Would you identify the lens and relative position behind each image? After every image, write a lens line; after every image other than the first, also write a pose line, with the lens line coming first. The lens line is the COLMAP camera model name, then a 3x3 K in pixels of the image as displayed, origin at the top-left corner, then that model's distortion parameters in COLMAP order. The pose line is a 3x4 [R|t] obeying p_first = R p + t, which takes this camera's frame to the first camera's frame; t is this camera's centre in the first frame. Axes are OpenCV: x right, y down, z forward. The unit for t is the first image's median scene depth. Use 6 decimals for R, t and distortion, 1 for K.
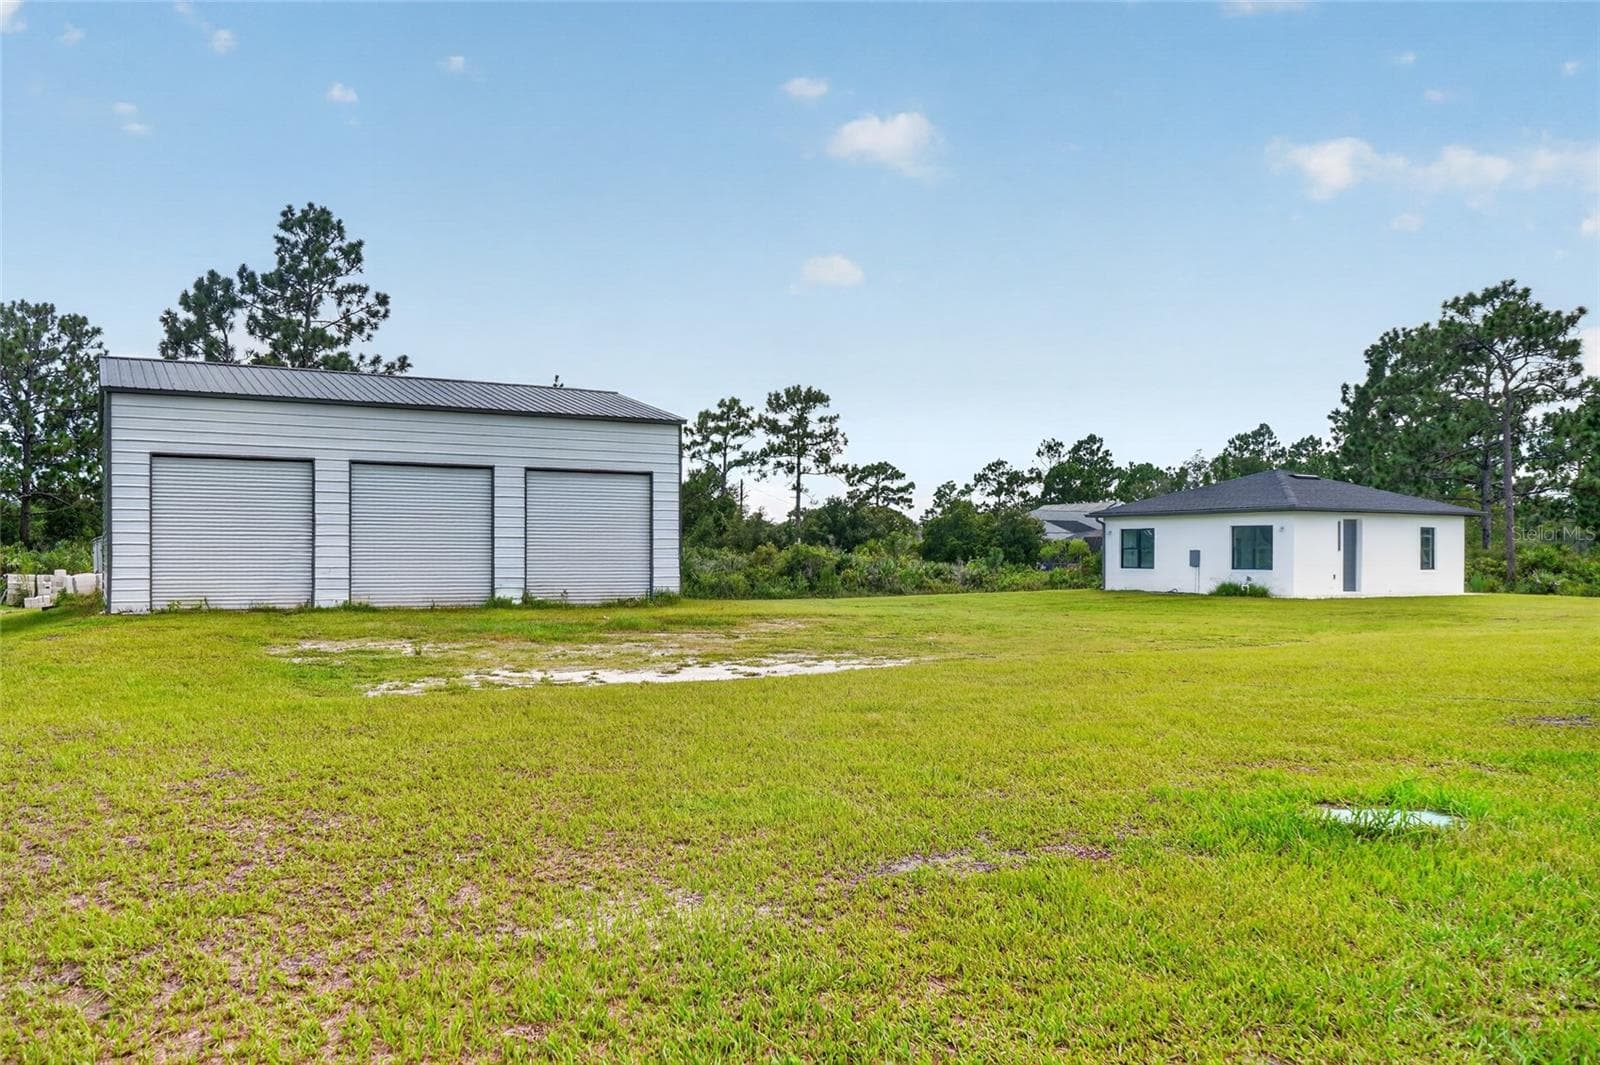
lens RADIAL K [[1264.0, 0, 798.1], [0, 1264.0, 549.7], [0, 0, 1]] dist [-0.012613, 0.001337]
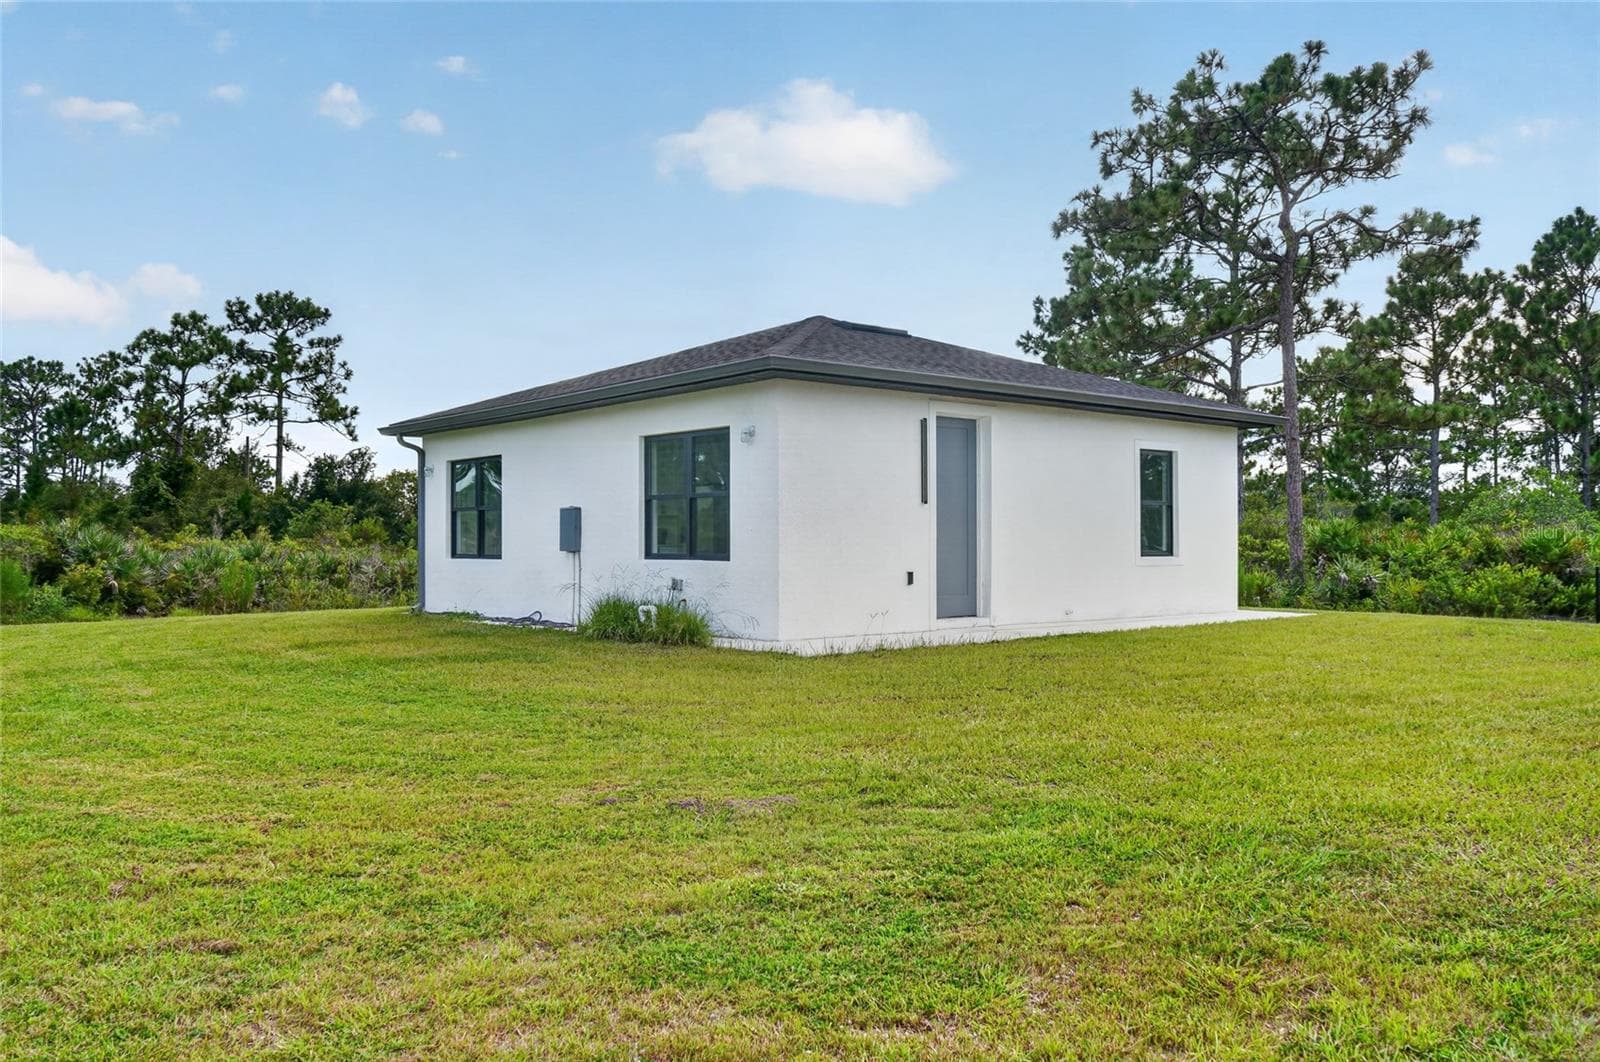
lens RADIAL K [[1264.0, 0, 801.6], [0, 1264.0, 527.5], [0, 0, 1]] dist [-0.012613, 0.001337]
pose [[0.980284, -0.004147, 0.197548, 0.214163], [0.006267, 0.999929, -0.010106, 0.007068], [-0.197492, 0.011145, 0.980241, 0.435842]]
